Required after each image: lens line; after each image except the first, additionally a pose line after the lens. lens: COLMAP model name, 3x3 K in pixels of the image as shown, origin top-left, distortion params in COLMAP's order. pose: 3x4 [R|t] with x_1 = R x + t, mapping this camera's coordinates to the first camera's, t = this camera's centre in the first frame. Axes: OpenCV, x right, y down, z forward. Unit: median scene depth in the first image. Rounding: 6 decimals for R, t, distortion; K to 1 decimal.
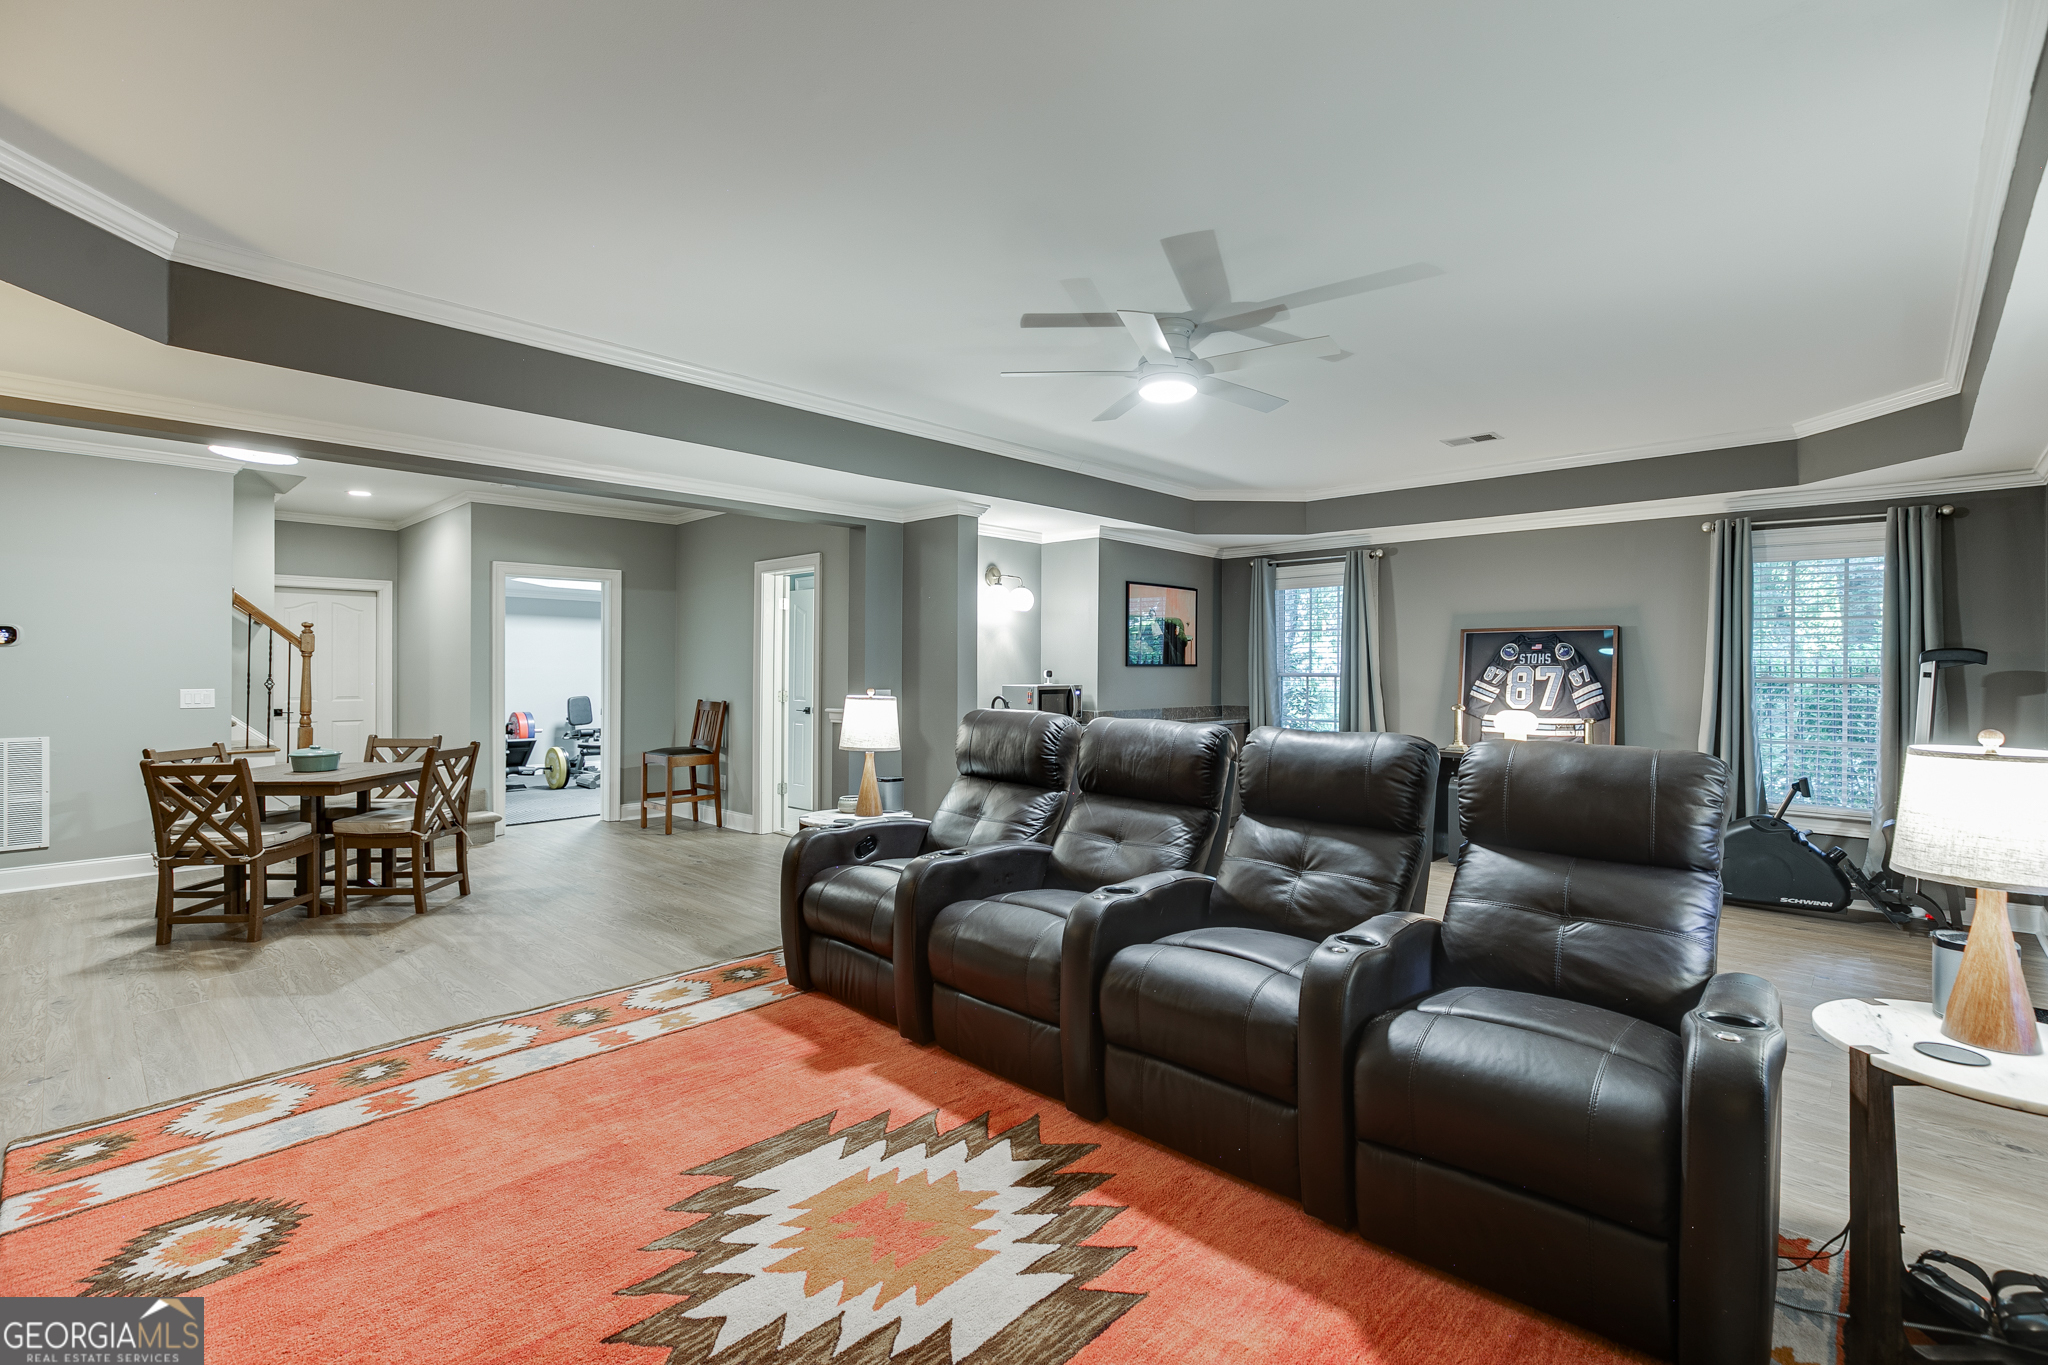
lens RADIAL K [[920.6, 0, 1020.6], [0, 920.6, 668.6], [0, 0, 1]] dist [-0.006921, 0.000224]
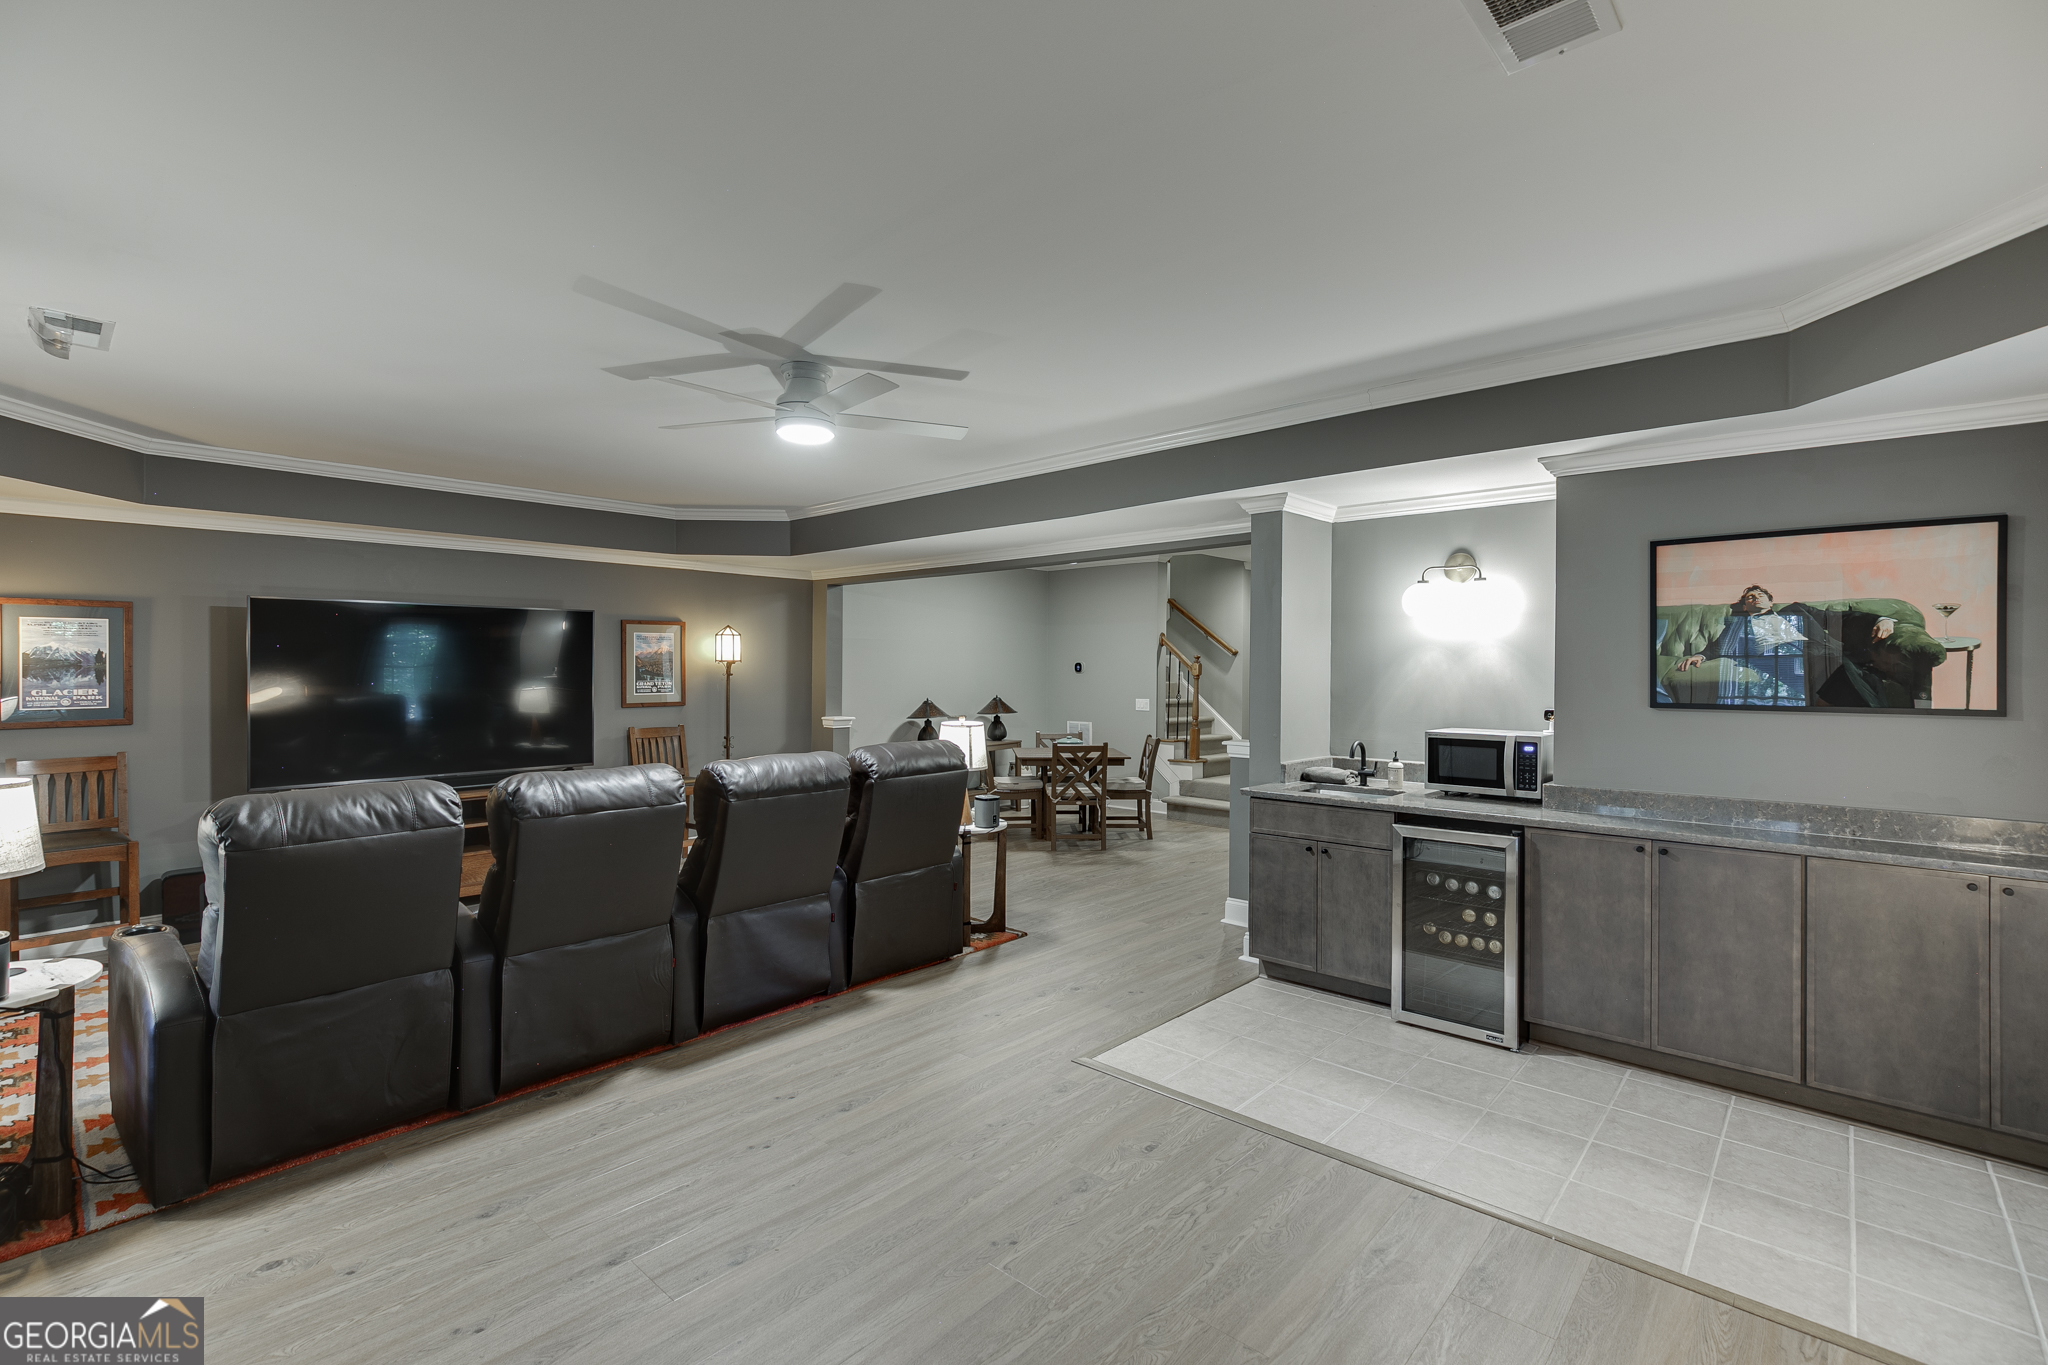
lens RADIAL K [[933.7, 0, 1024.4], [0, 933.7, 671.8], [0, 0, 1]] dist [-0.003047, -0.000427]
pose [[0.016081, -0.002773, -0.999867, 0.729162], [-0.003613, 0.999989, -0.002831, -0.023694], [0.999864, 0.003658, 0.016071, 0.752577]]
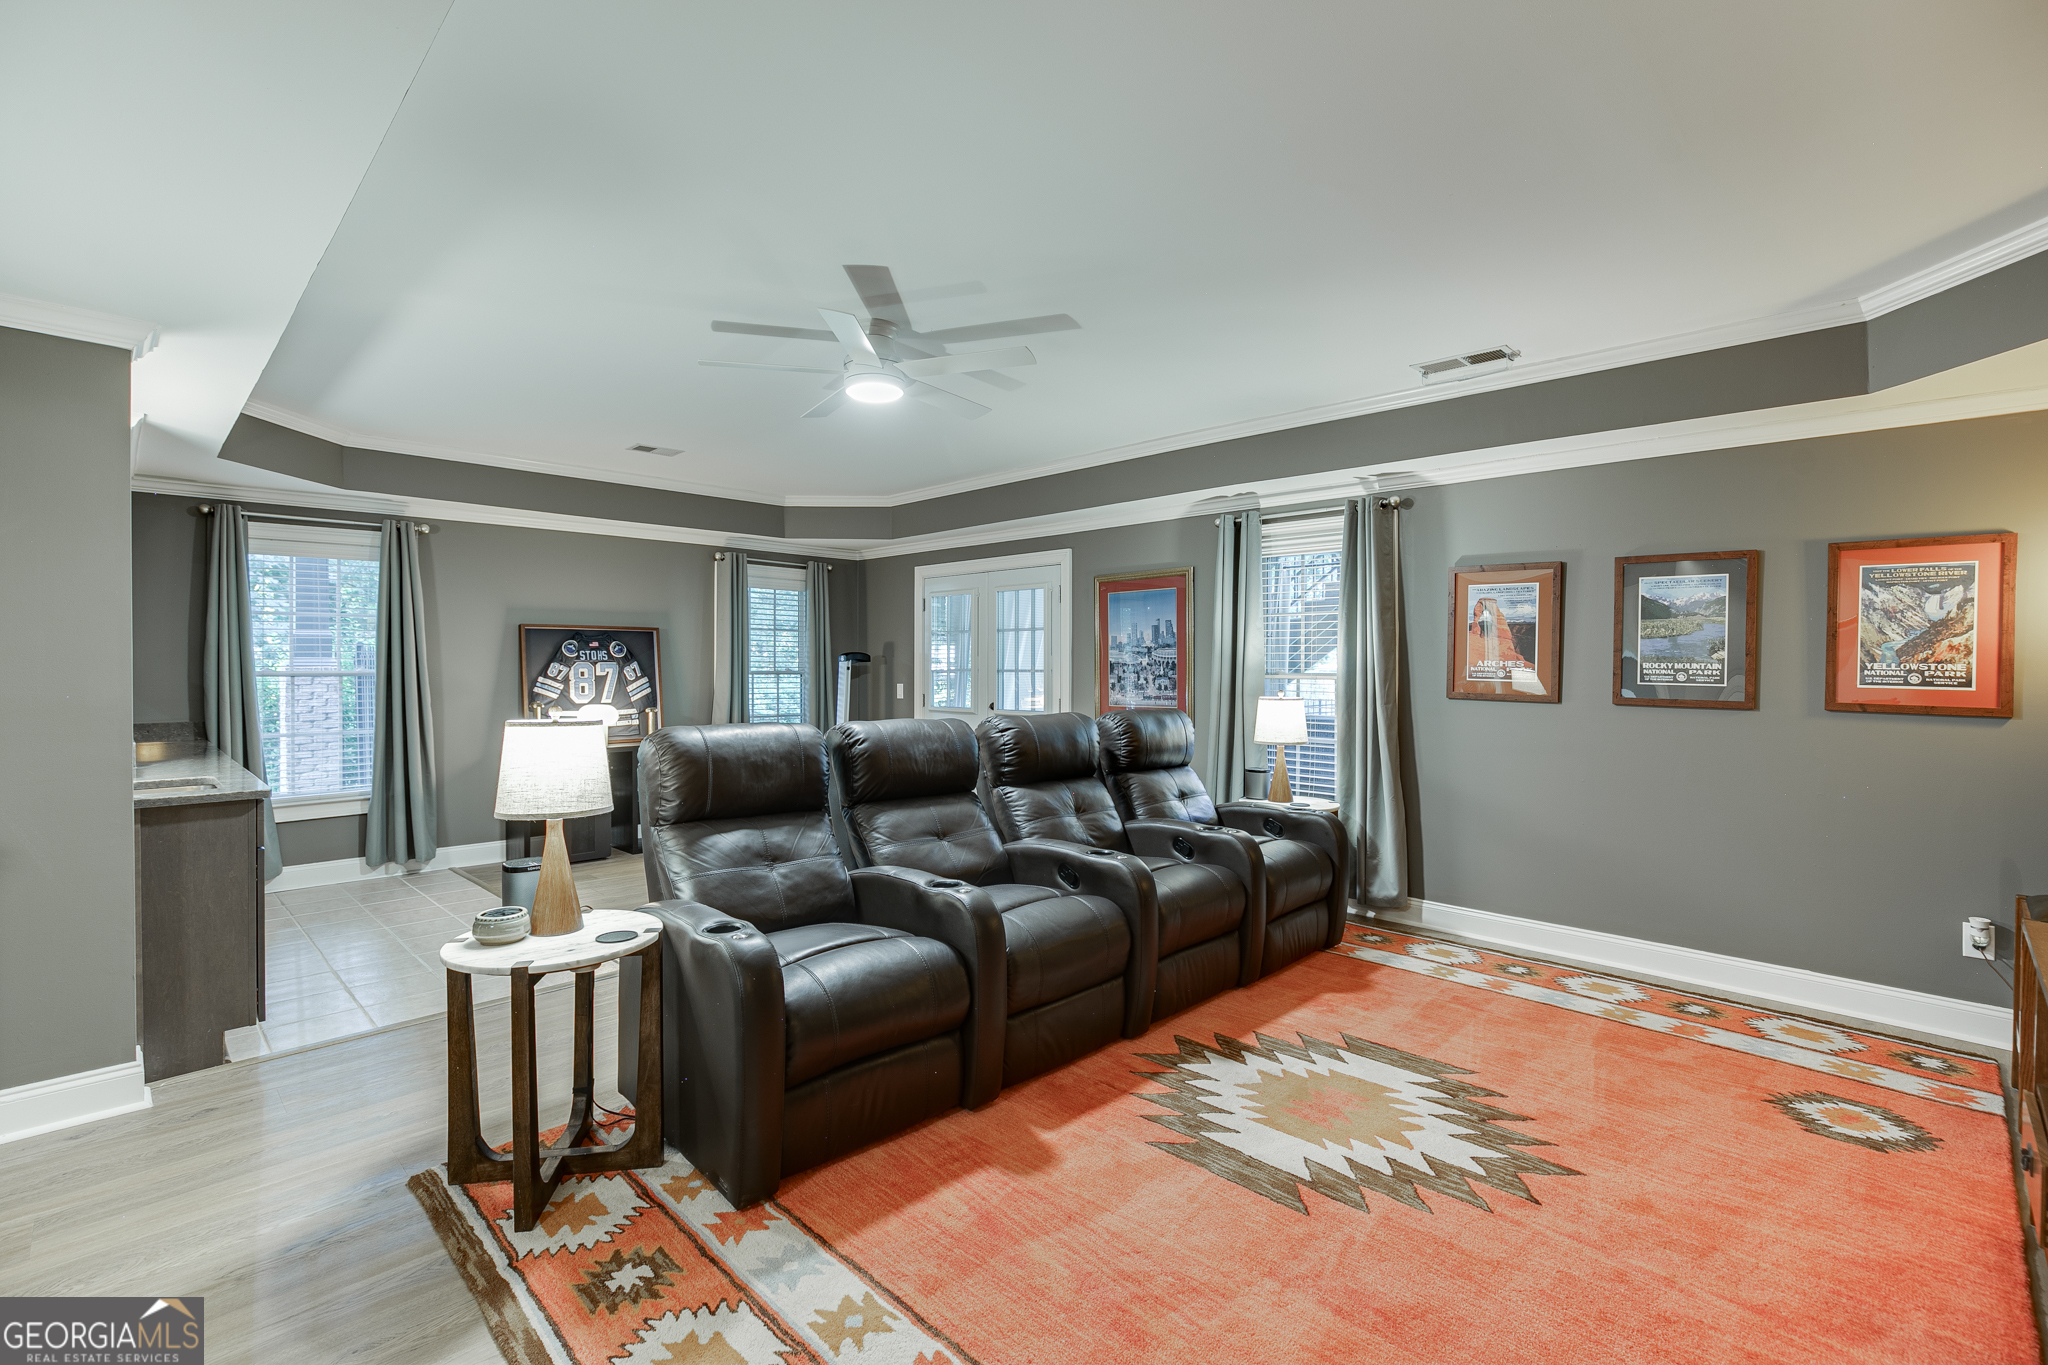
lens RADIAL K [[920.6, 0, 1020.6], [0, 920.6, 668.6], [0, 0, 1]] dist [-0.006921, 0.000224]
pose [[0.031370, -0.009127, 0.999466, -0.512222], [-0.001932, 0.999956, 0.009192, -0.006498], [-0.999506, -0.002220, 0.031351, 0.493432]]
